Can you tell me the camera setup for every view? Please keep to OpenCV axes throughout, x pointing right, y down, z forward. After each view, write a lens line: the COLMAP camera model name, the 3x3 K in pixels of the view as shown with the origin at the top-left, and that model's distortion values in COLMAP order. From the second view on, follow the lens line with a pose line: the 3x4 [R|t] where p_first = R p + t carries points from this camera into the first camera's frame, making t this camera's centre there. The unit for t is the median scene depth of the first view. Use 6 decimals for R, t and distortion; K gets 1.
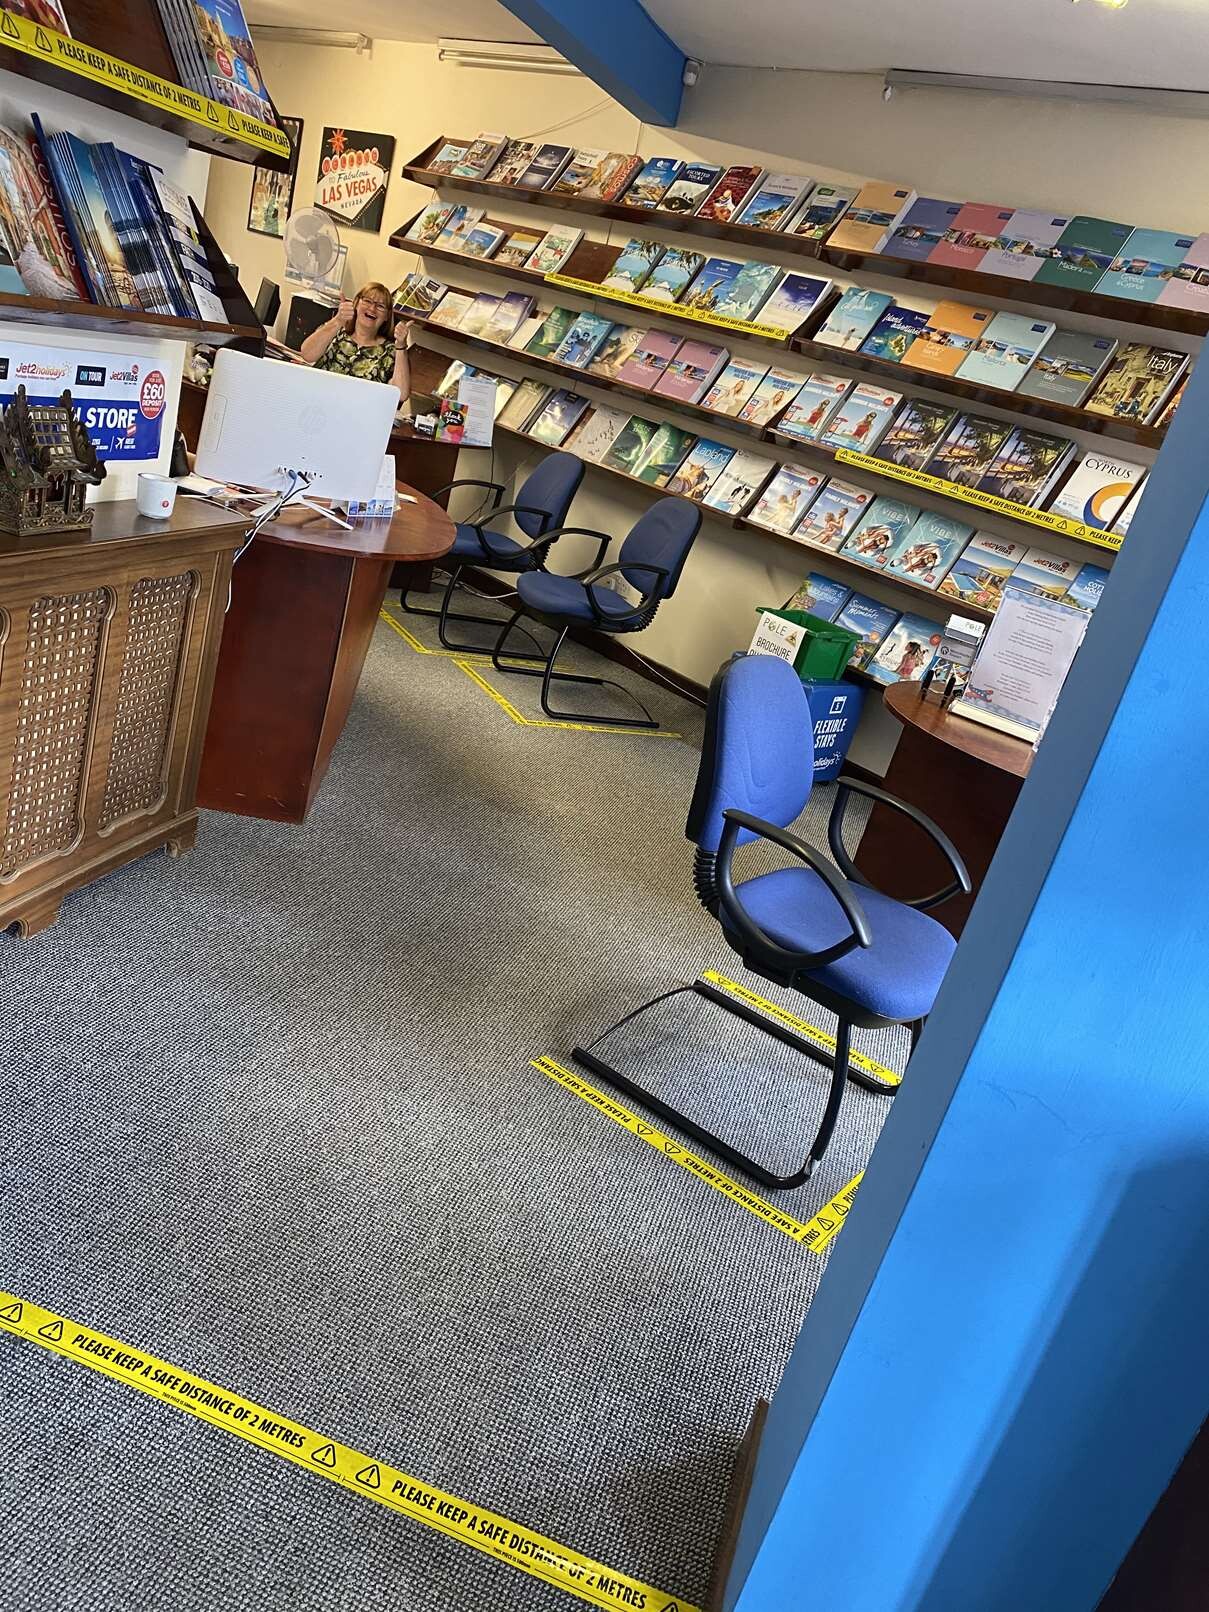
lens RADIAL K [[1210.3, 0, 604.5], [0, 1210.3, 806.0], [0, 0, 1]] dist [0.031202, -0.003053]
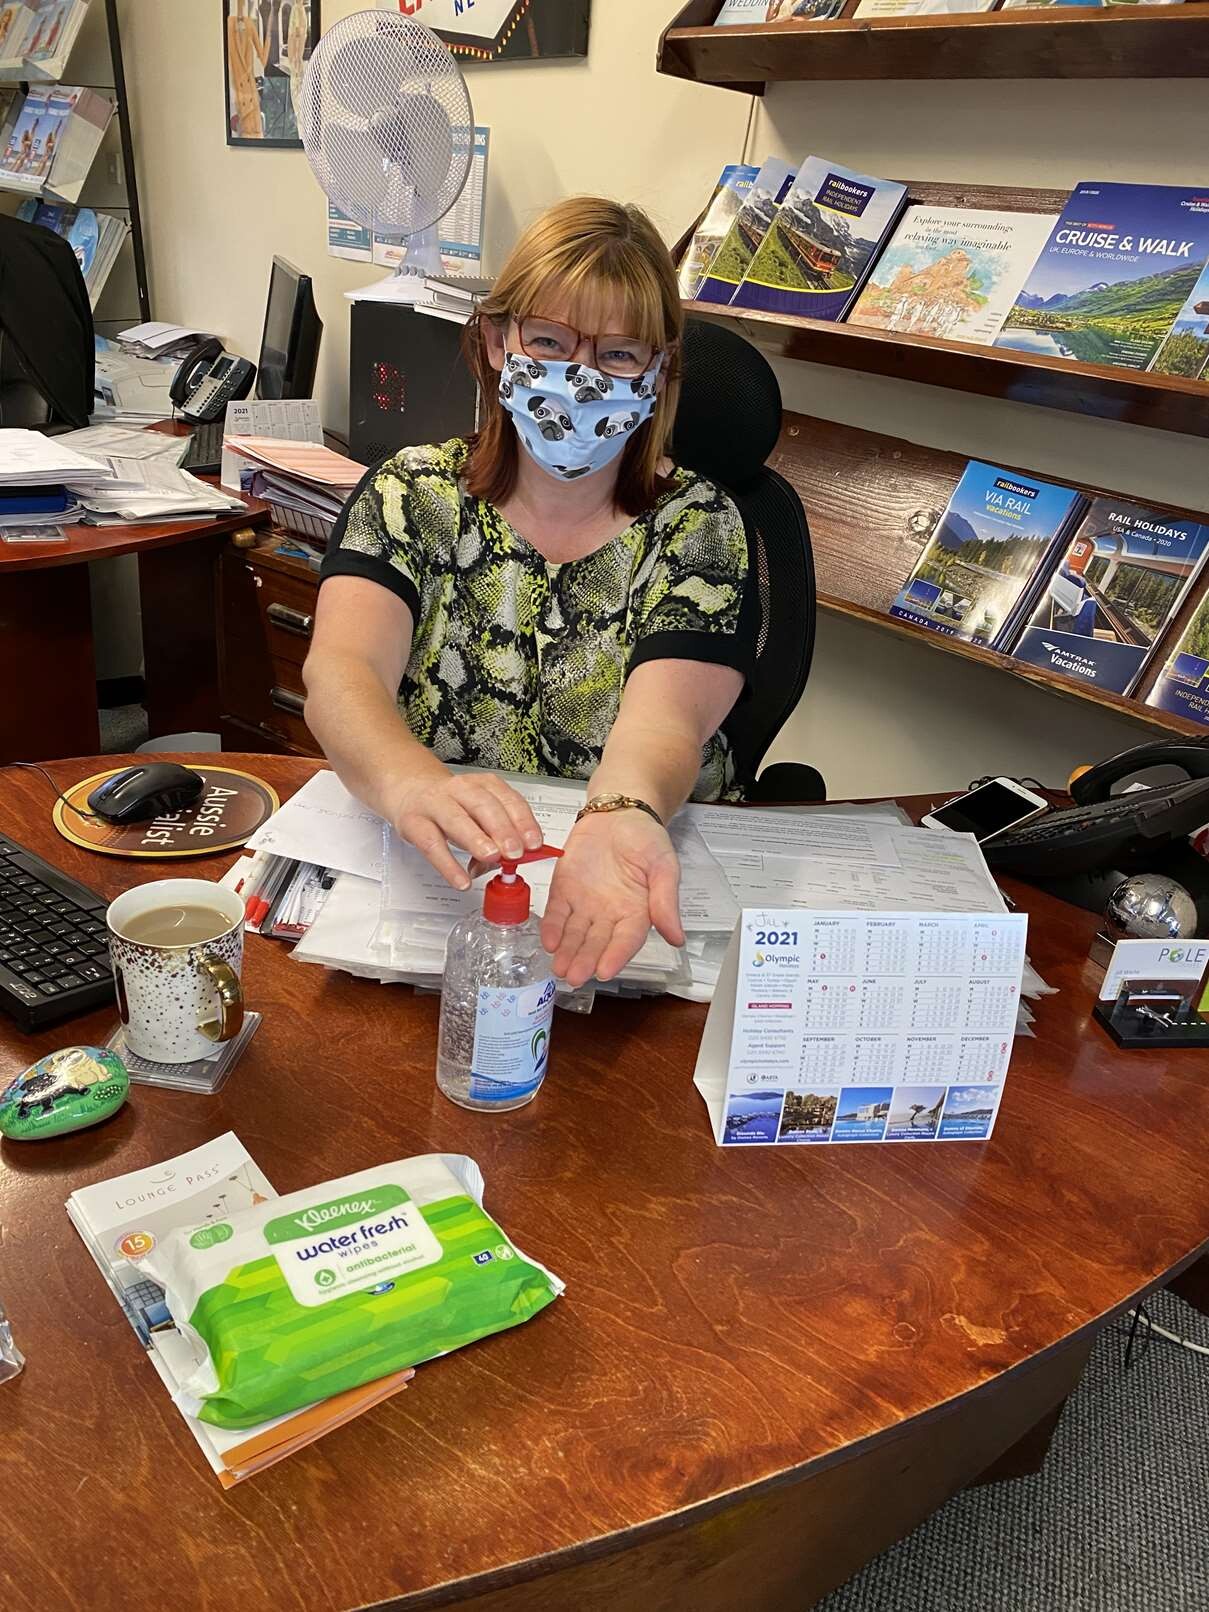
lens RADIAL K [[1210.3, 0, 604.5], [0, 1210.3, 806.0], [0, 0, 1]] dist [0.031202, -0.003053]
pose [[0.988647, -0.106987, -0.105502, -0.168400], [0.112586, 0.992452, 0.048612, -0.292919], [0.099505, -0.059939, 0.993230, 0.675003]]
